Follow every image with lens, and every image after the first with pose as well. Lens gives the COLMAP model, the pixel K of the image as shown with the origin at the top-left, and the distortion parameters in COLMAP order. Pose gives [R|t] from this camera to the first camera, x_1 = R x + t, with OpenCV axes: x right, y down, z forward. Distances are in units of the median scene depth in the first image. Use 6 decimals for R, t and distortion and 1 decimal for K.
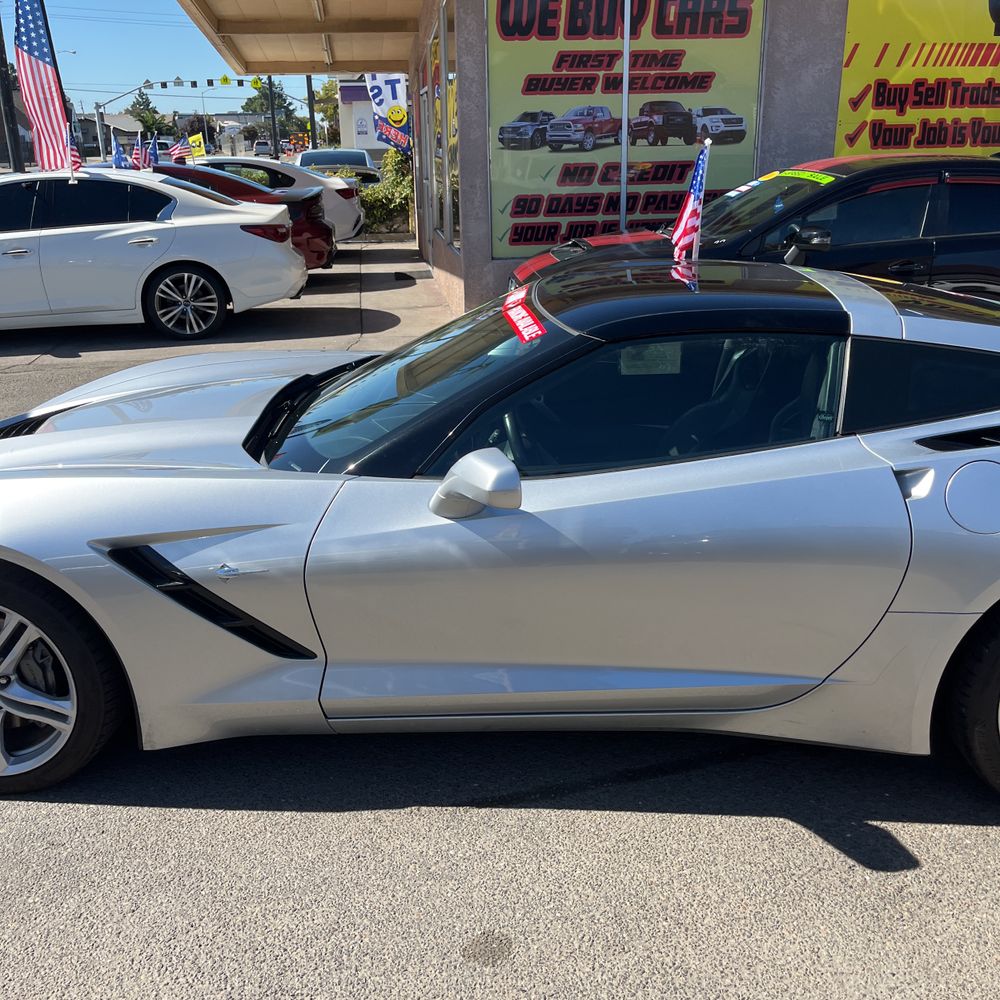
lens RADIAL K [[1015.5, 0, 505.2], [0, 1015.5, 500.0], [0, 0, 1]] dist [0.021677, -0.001999]
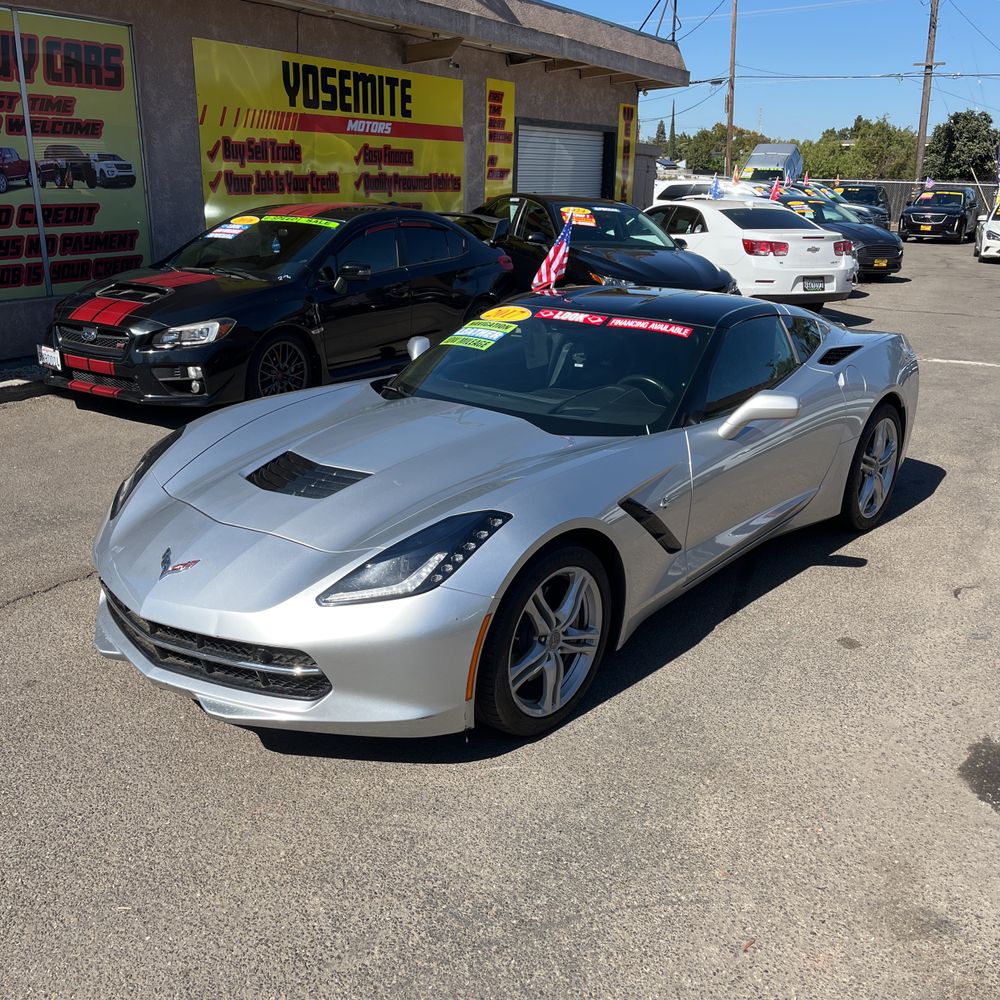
lens RADIAL K [[1012.4, 0, 505.3], [0, 1012.4, 500.5], [0, 0, 1]] dist [0.036796, -0.028142]
pose [[0.598599, -0.223175, 0.769333, -0.439931], [0.241007, 0.966083, 0.092728, -0.035874], [-0.763934, 0.129908, 0.632083, 0.062217]]
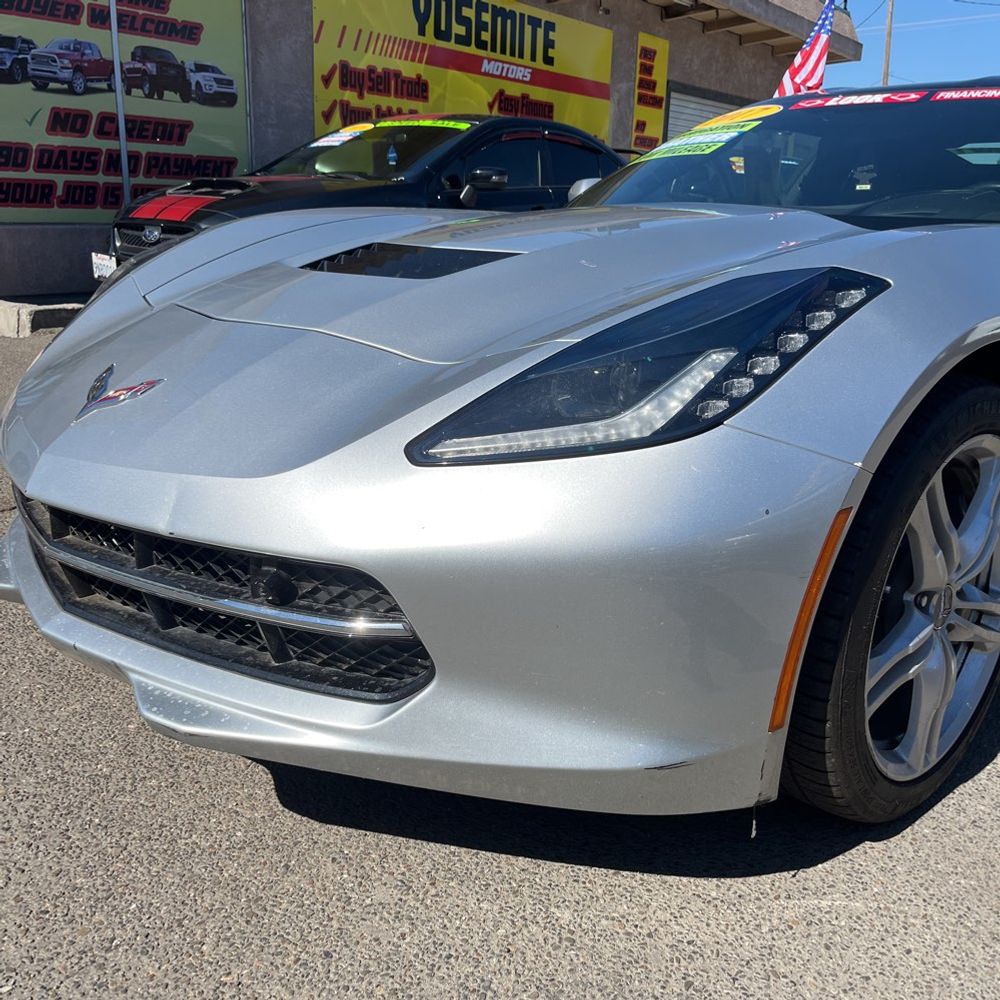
lens RADIAL K [[1008.5, 0, 501.5], [0, 1008.5, 488.2], [0, 0, 1]] dist [0.073349, -0.094776]
pose [[0.689159, -0.160281, 0.706661, -0.312815], [0.204813, 0.978549, 0.022208, 0.016879], [-0.695062, 0.129429, 0.707203, 0.224346]]
